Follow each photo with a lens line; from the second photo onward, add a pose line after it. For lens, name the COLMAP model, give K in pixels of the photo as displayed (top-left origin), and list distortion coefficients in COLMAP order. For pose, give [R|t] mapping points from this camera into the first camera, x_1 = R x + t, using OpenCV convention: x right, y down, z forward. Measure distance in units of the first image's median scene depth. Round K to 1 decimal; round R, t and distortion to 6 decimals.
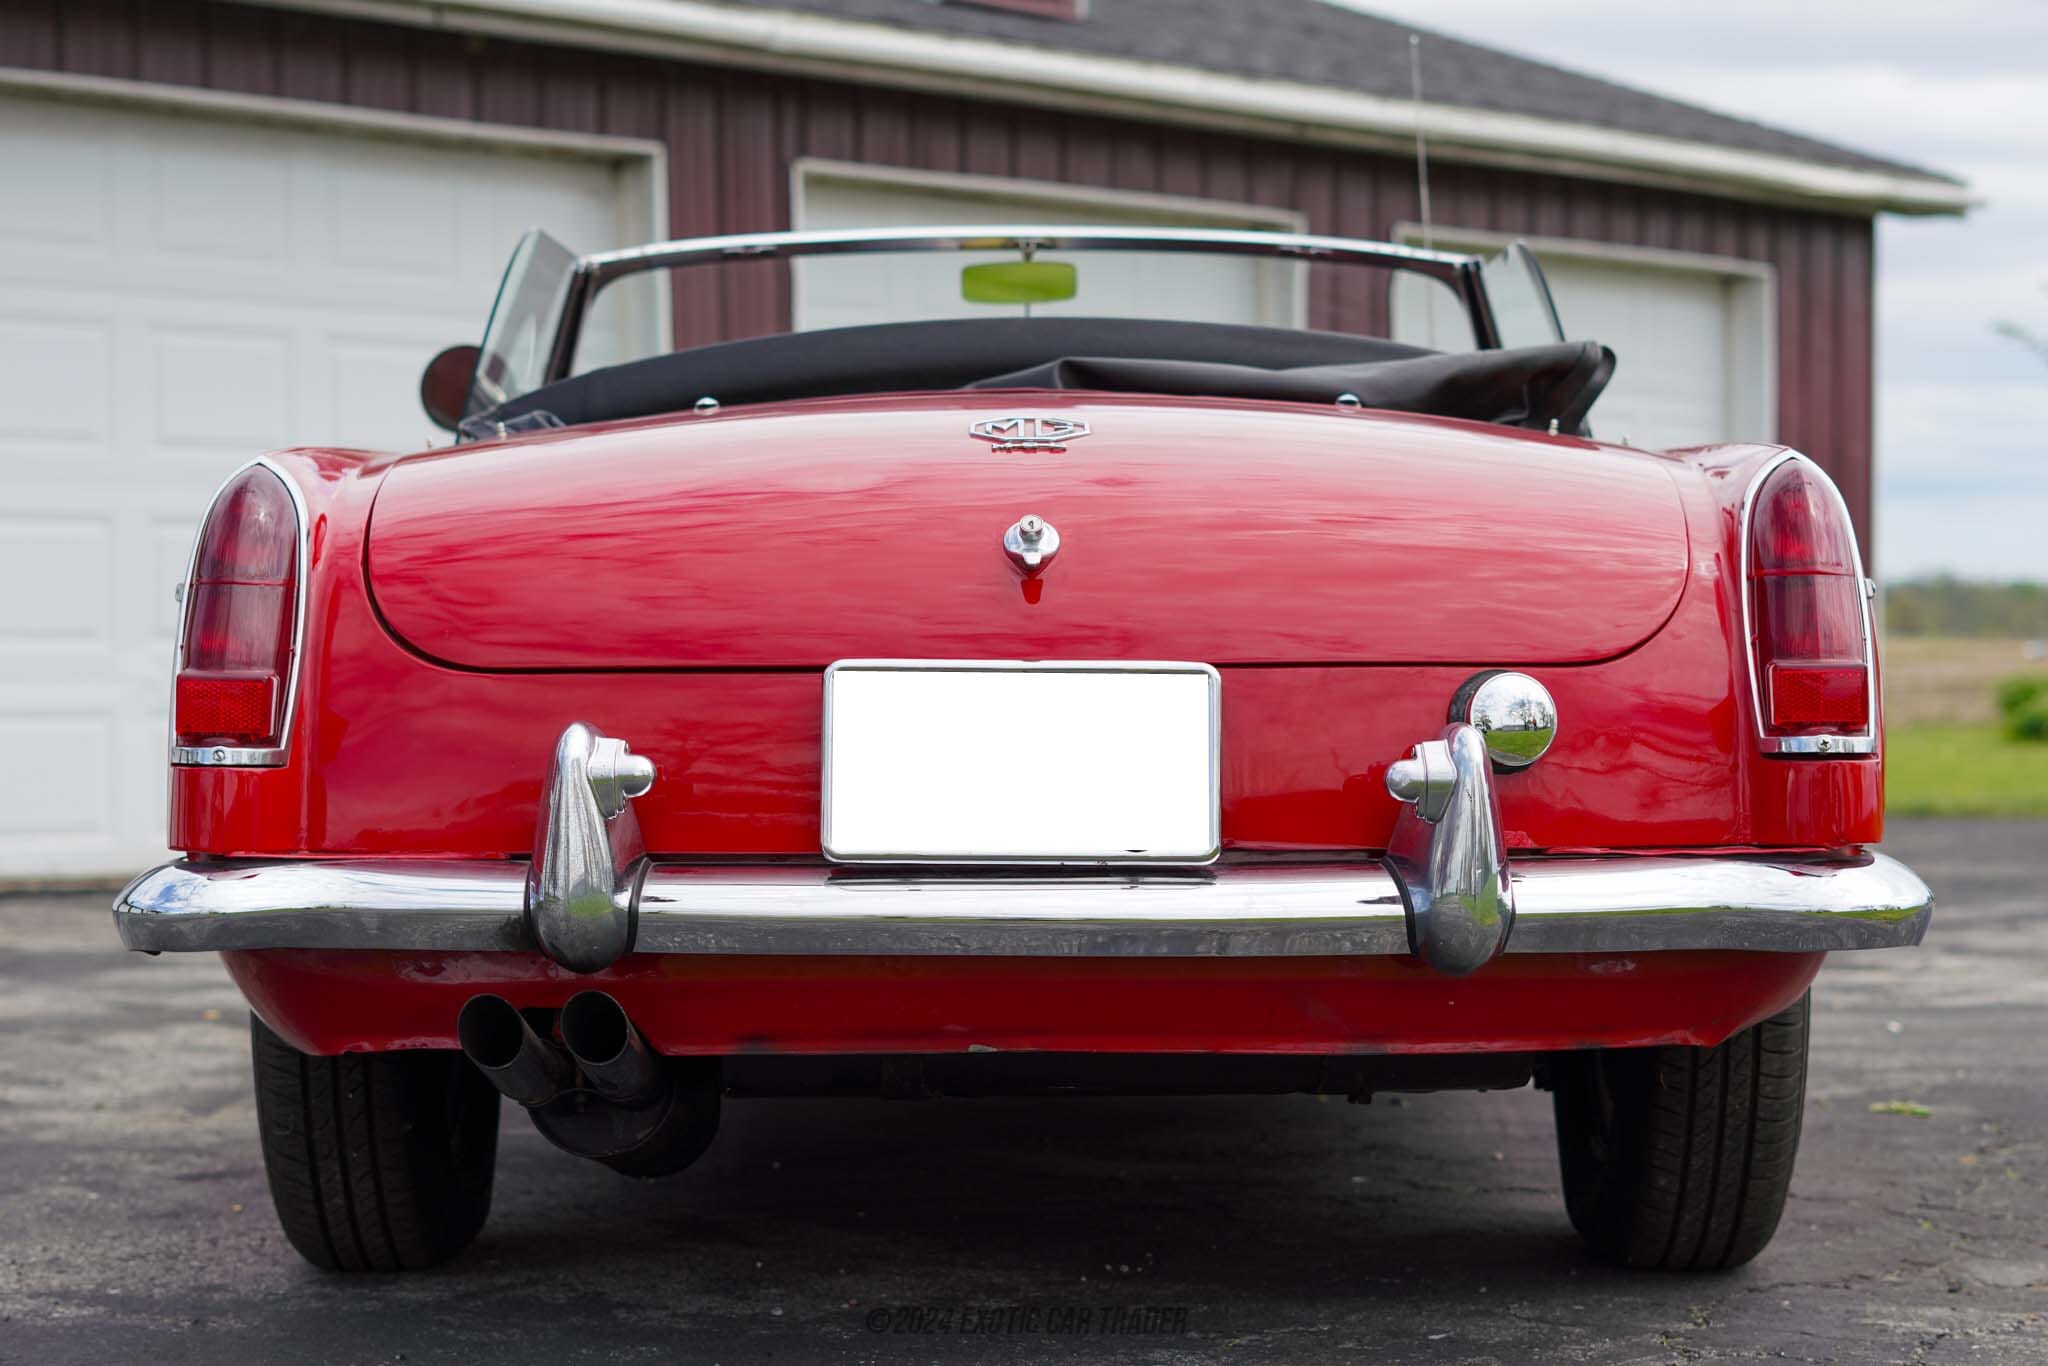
lens RADIAL K [[3927.8, 0, 1024.0], [0, 3927.8, 683.0], [0, 0, 1]] dist [0.029957, 0.052055]
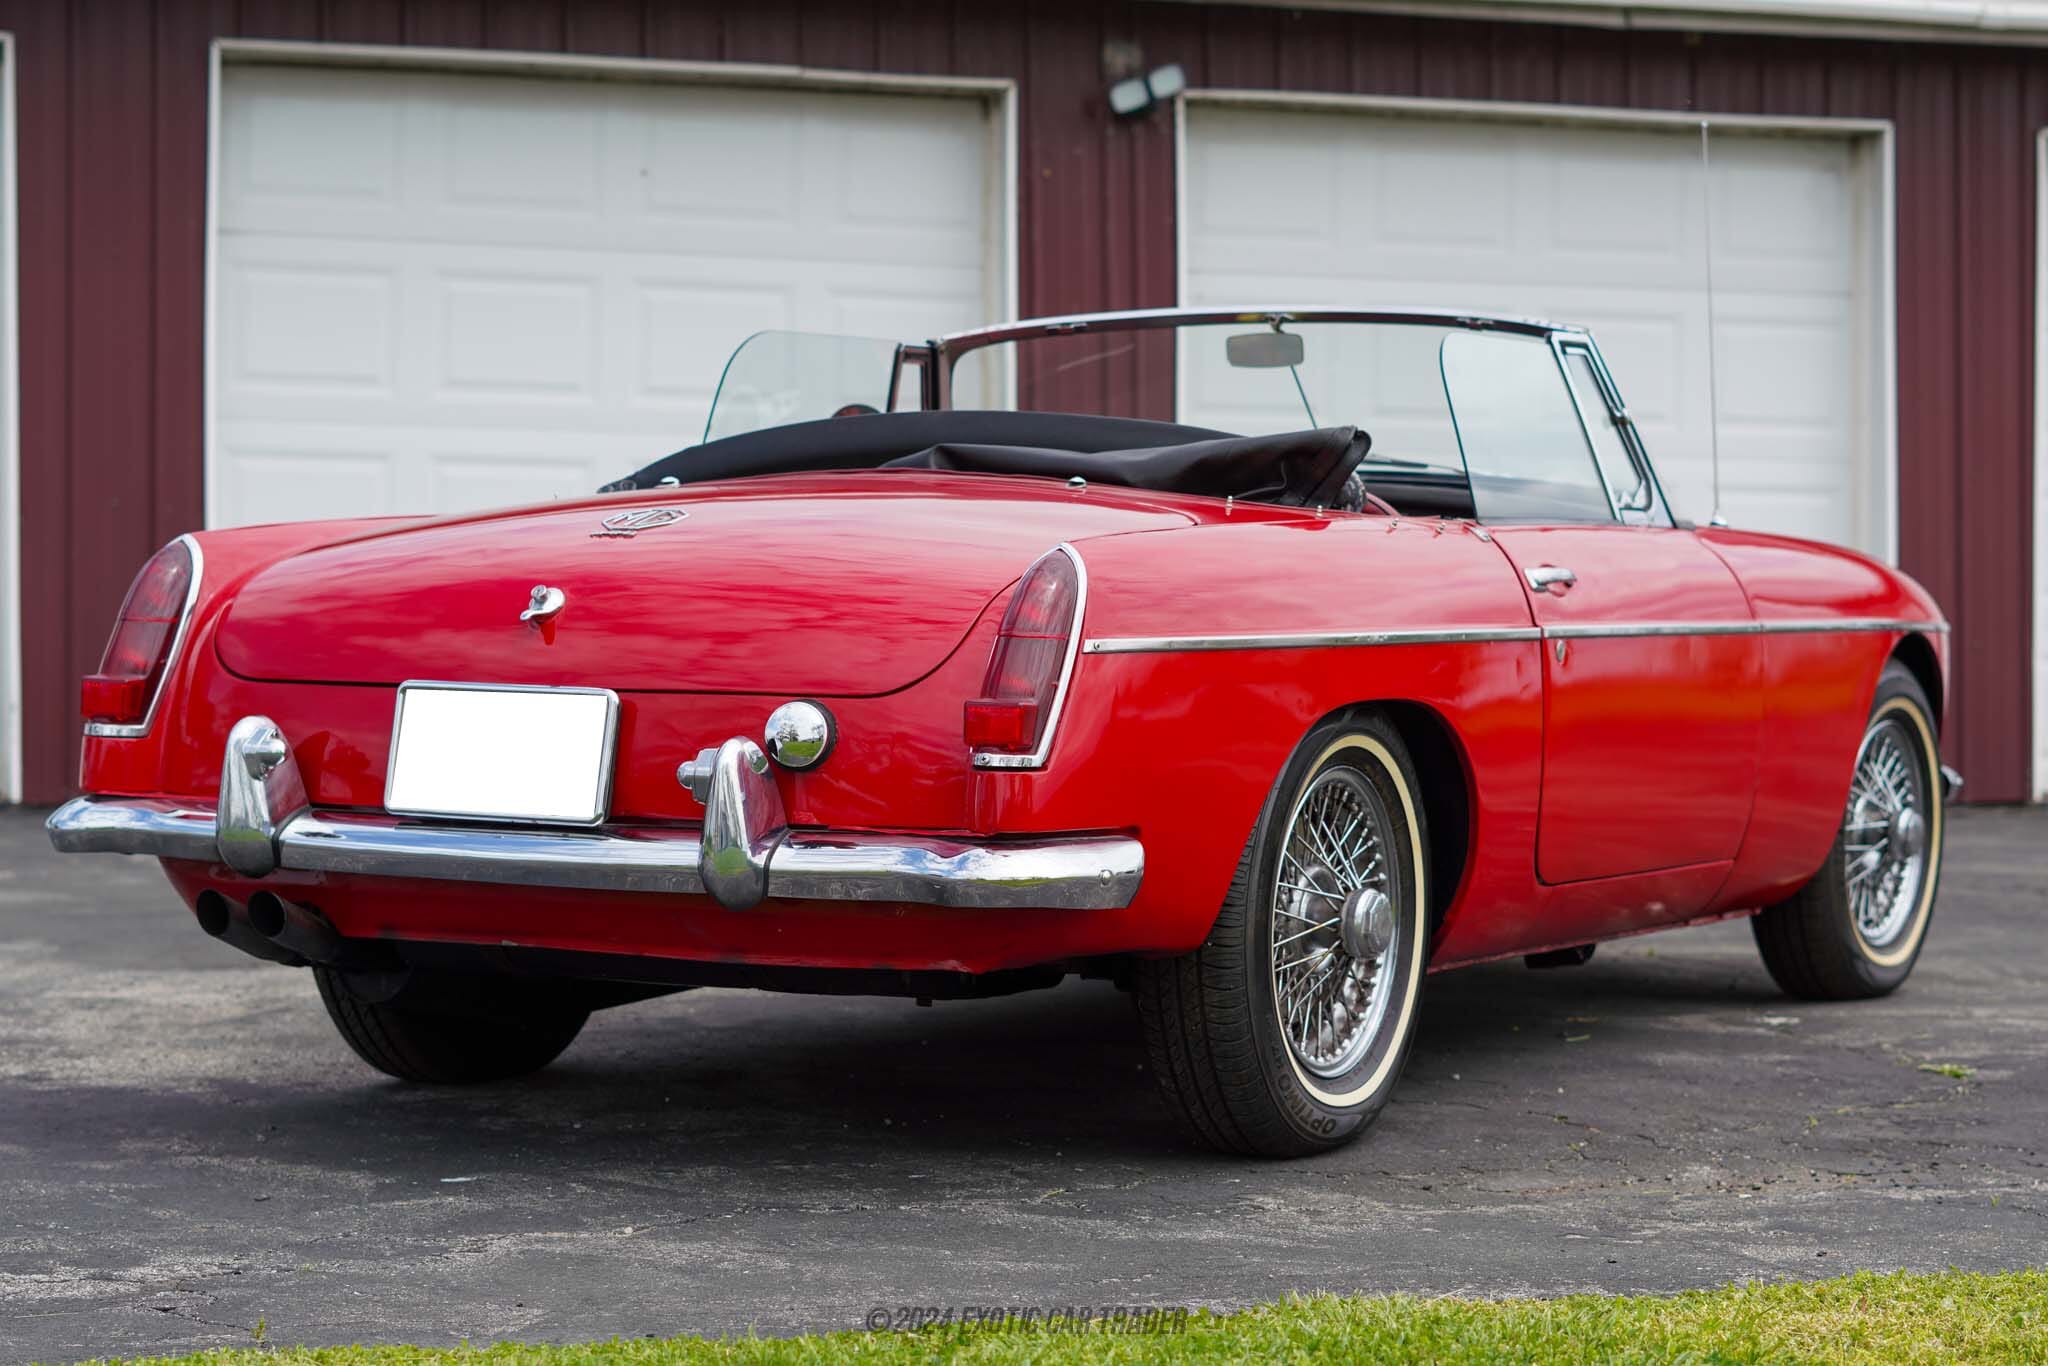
lens RADIAL K [[4097.8, 0, 1024.0], [0, 4097.8, 683.0], [0, 0, 1]] dist [-0.104265, 0.446887]
pose [[0.888725, 0.027494, -0.457616, 0.865904], [-0.018154, 0.999528, 0.024796, -0.047277], [0.458082, -0.013729, 0.888804, -0.284064]]
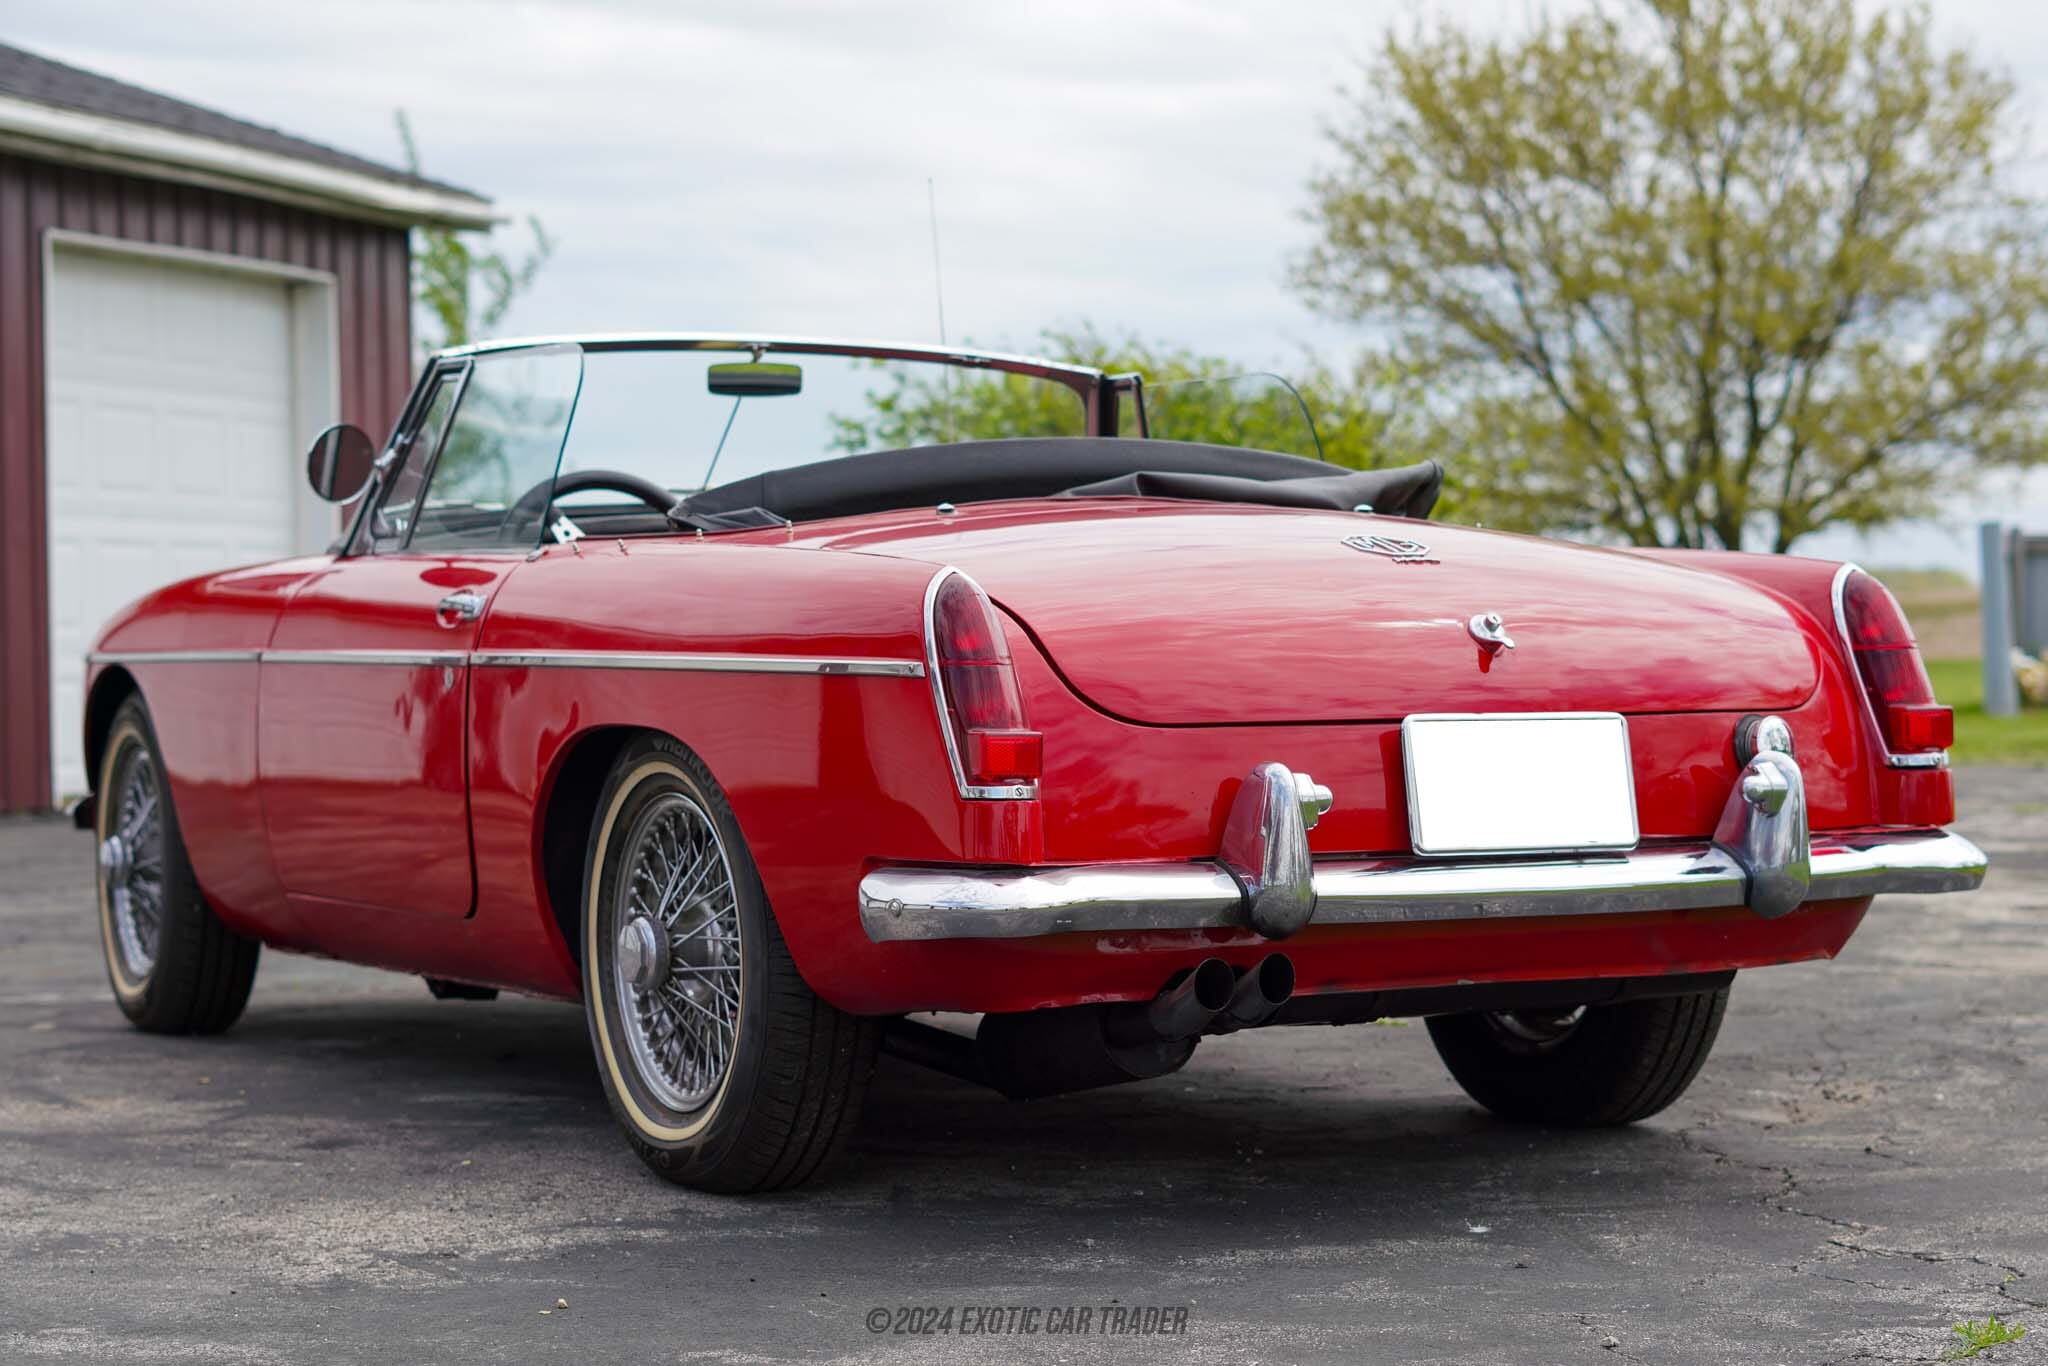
lens RADIAL K [[3927.8, 0, 1024.0], [0, 3927.8, 683.0], [0, 0, 1]] dist [0.029957, 0.052055]
pose [[0.898414, -0.012739, 0.438964, -0.783580], [0.009573, 0.999910, 0.009425, -0.031324], [-0.439044, -0.004265, 0.898455, -0.217709]]
